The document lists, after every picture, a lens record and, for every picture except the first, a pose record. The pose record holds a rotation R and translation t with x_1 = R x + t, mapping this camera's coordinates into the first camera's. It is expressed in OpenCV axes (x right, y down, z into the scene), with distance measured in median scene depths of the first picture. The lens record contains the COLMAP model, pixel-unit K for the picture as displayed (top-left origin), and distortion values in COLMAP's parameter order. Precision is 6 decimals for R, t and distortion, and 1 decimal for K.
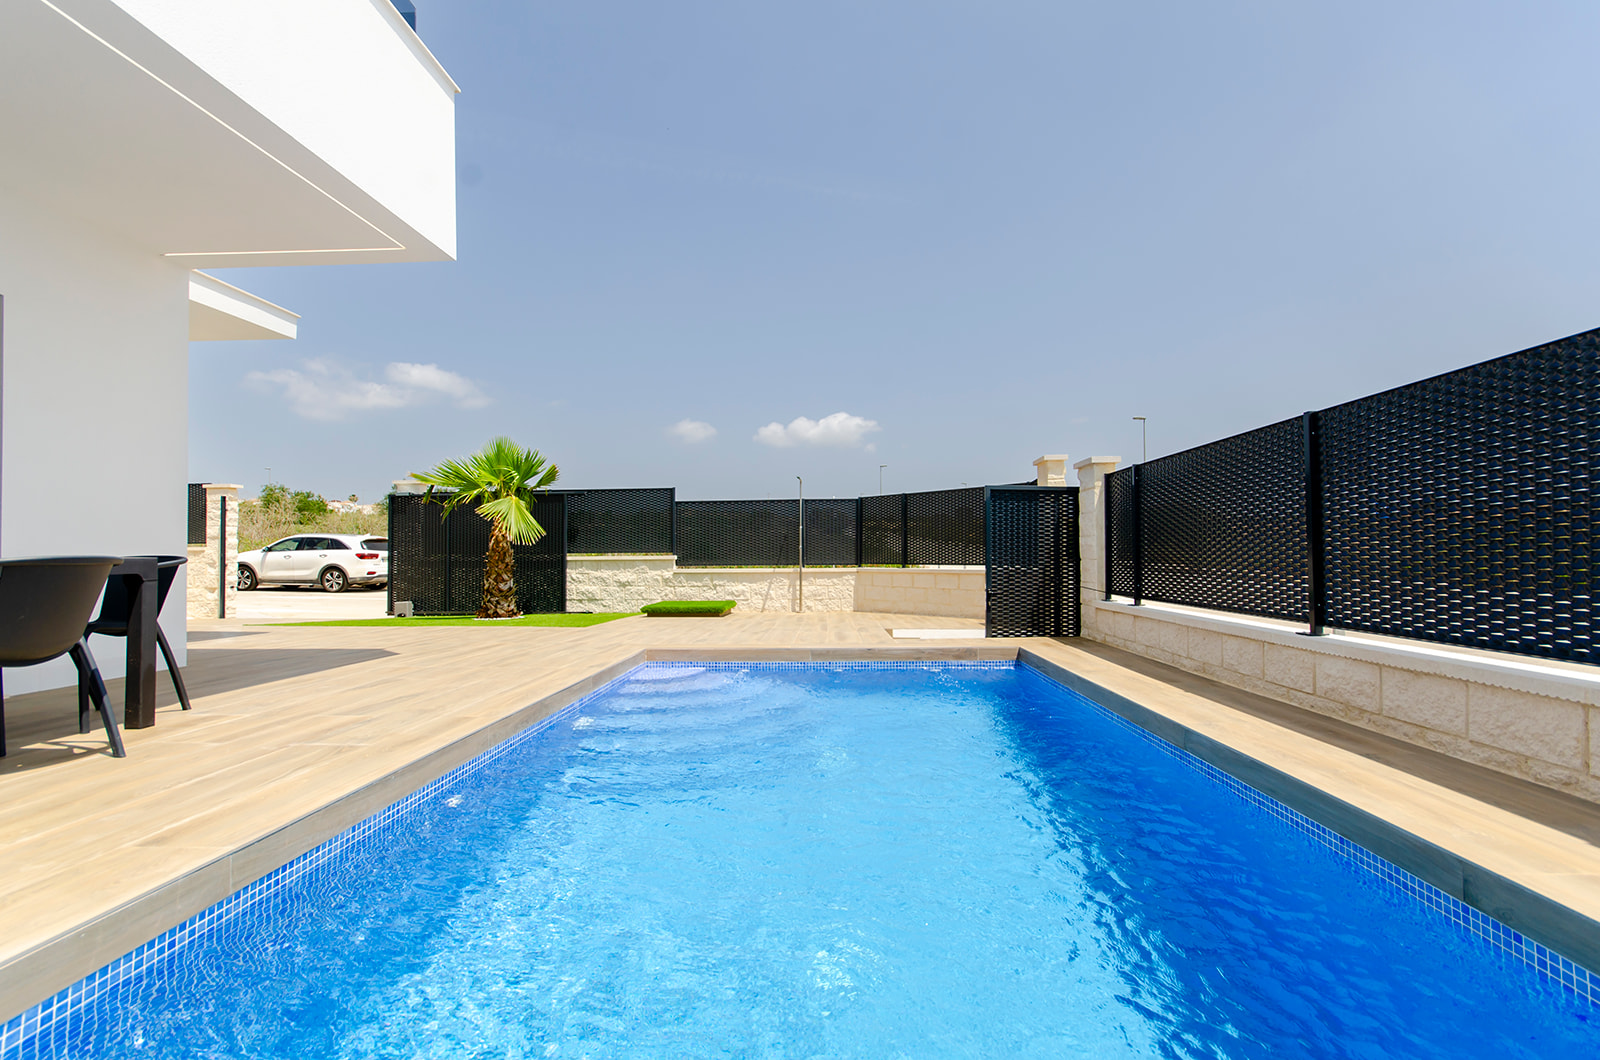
lens RADIAL K [[708.6, 0, 794.2], [0, 708.6, 542.0], [0, 0, 1]] dist [0.006435, -0.000278]
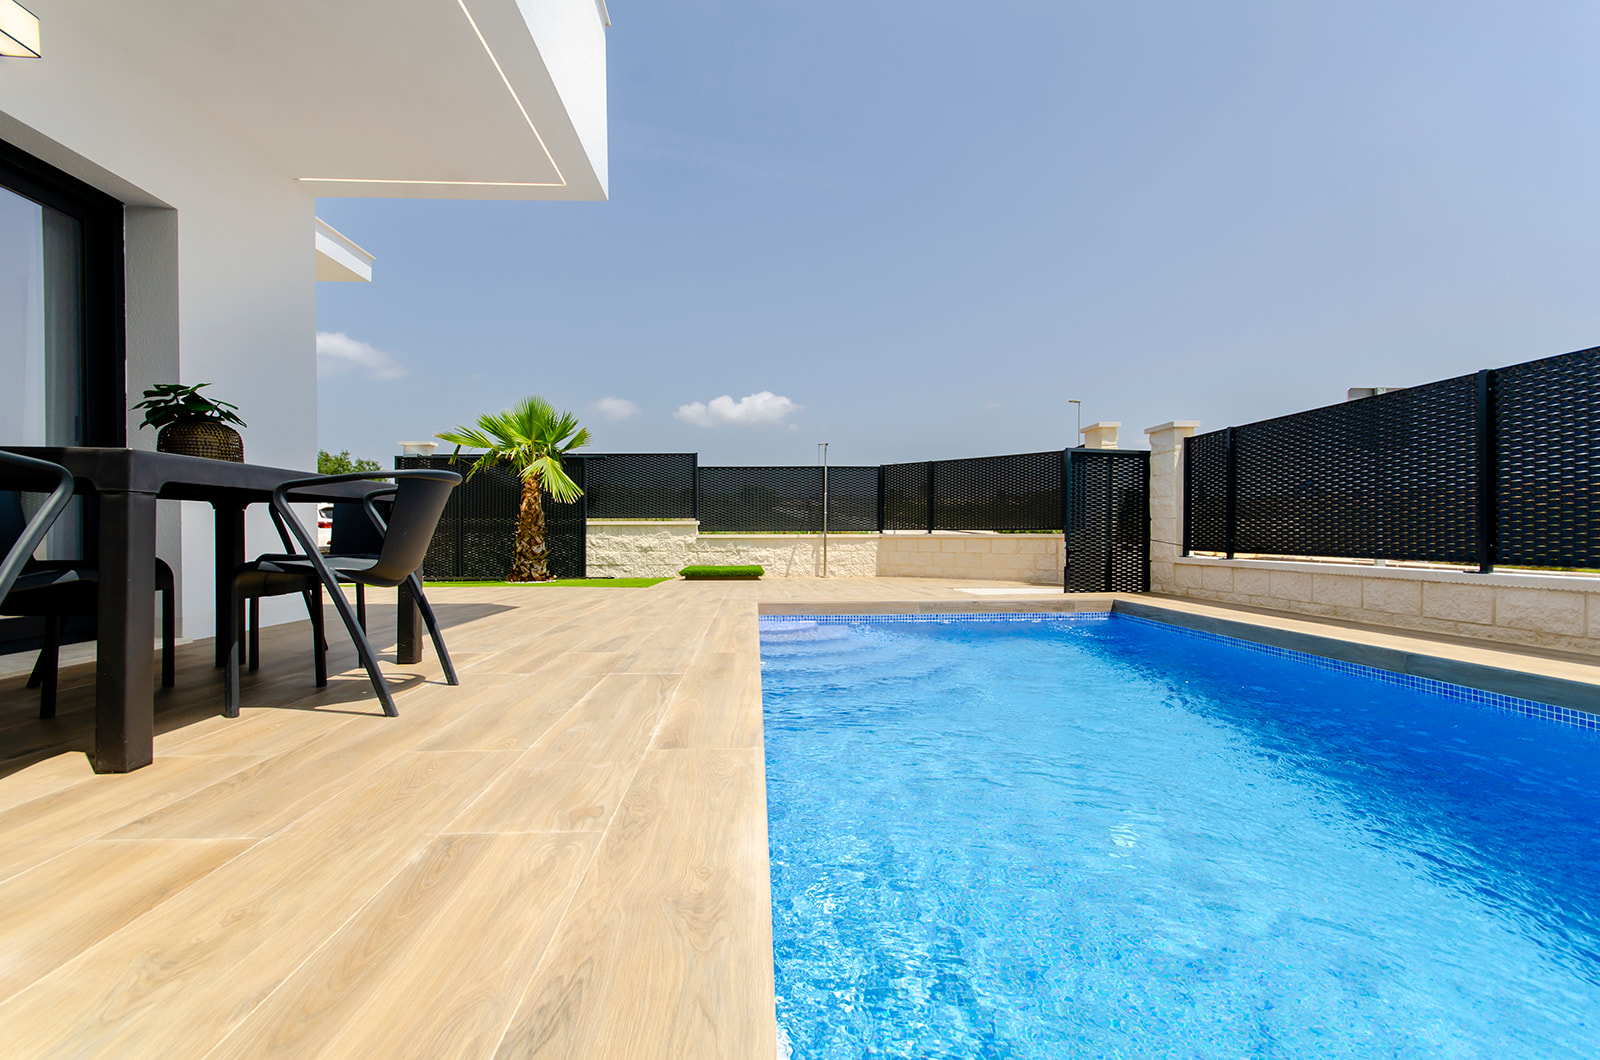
lens RADIAL K [[708.6, 0, 778.5], [0, 708.6, 527.8], [0, 0, 1]] dist [0.006435, -0.000278]
pose [[0.995962, 0.005377, 0.089613, -0.161901], [-0.006344, 0.999925, 0.010507, 0.019698], [-0.089550, -0.011033, 0.995921, -0.001627]]
